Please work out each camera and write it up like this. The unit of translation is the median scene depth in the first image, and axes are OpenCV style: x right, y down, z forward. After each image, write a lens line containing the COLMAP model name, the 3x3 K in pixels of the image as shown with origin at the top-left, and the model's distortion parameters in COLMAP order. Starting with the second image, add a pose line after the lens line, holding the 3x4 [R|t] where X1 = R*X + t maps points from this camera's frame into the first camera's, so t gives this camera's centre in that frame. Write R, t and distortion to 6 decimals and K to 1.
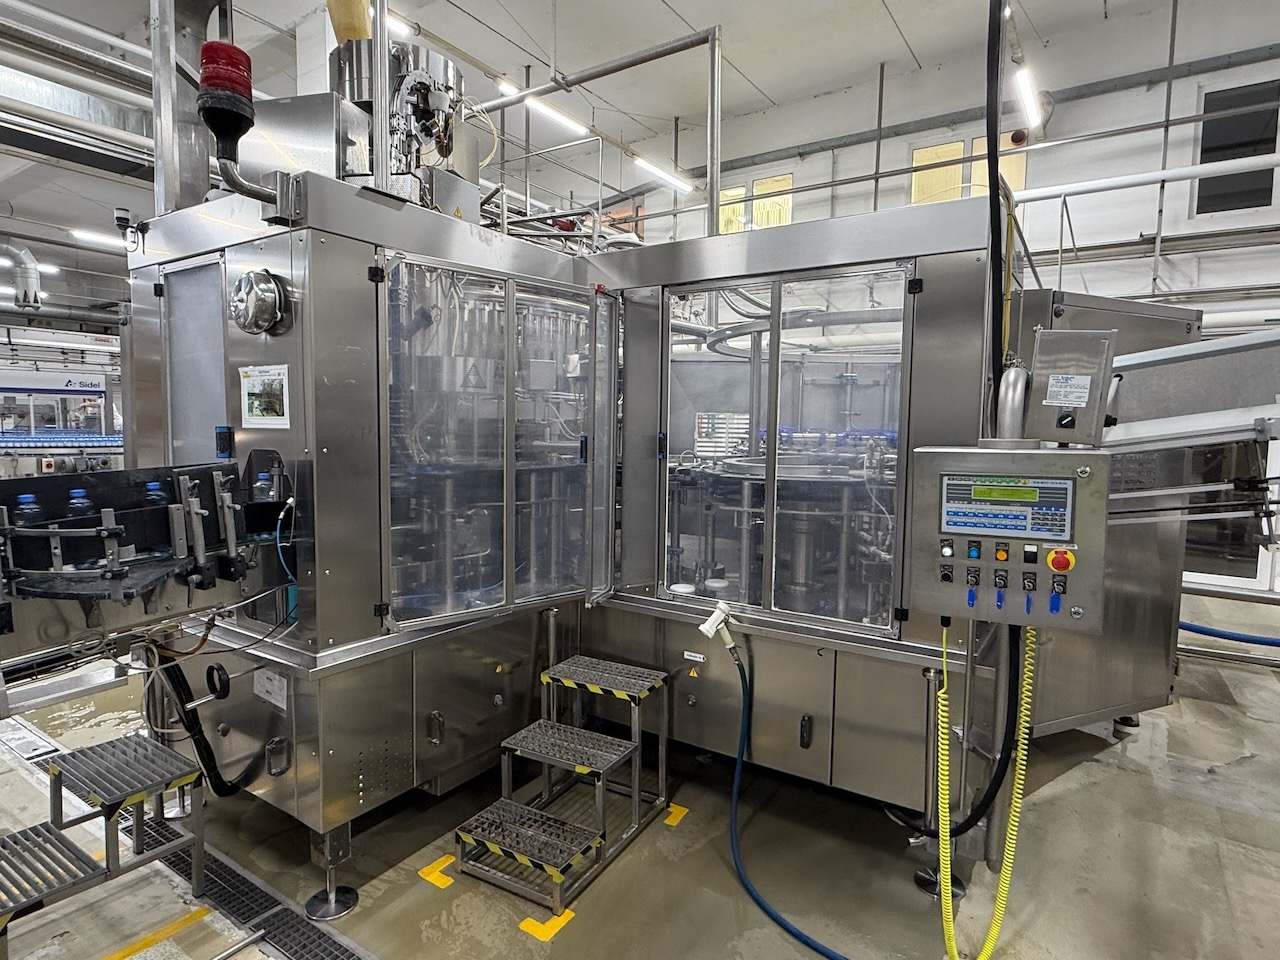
lens RADIAL K [[712.2, 0, 640.0], [0, 712.2, 480.0], [0, 0, 1]] dist [0.000728, 0.000037]
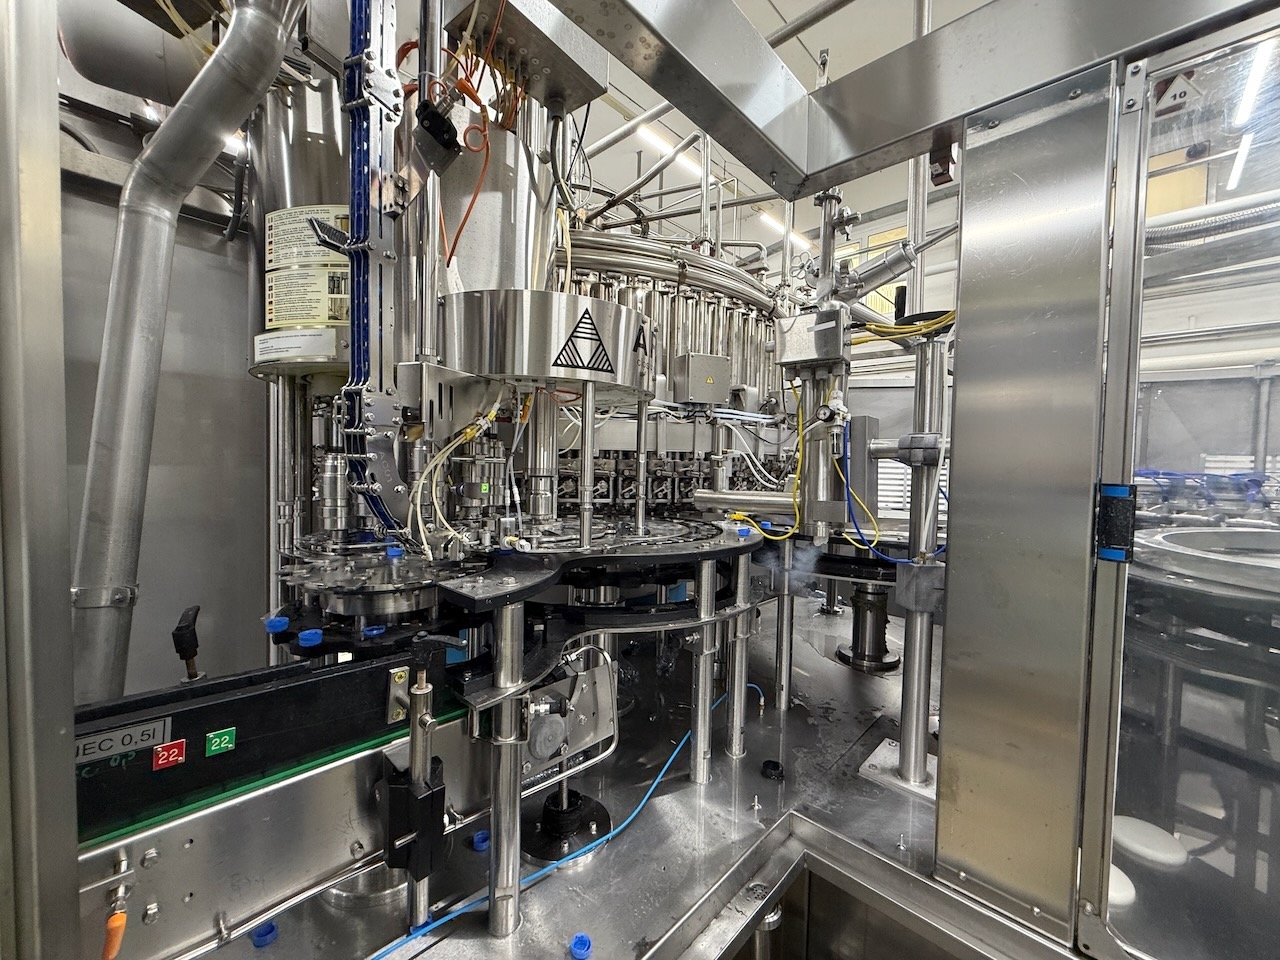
lens RADIAL K [[514.4, 0, 640.0], [0, 514.4, 480.0], [0, 0, 1]] dist [-0.000027, -0.000002]
pose [[0.988809, 0.009785, -0.148869, -0.143580], [-0.019789, 0.997632, -0.065868, -0.039726], [0.147872, 0.068077, 0.986661, 0.648087]]
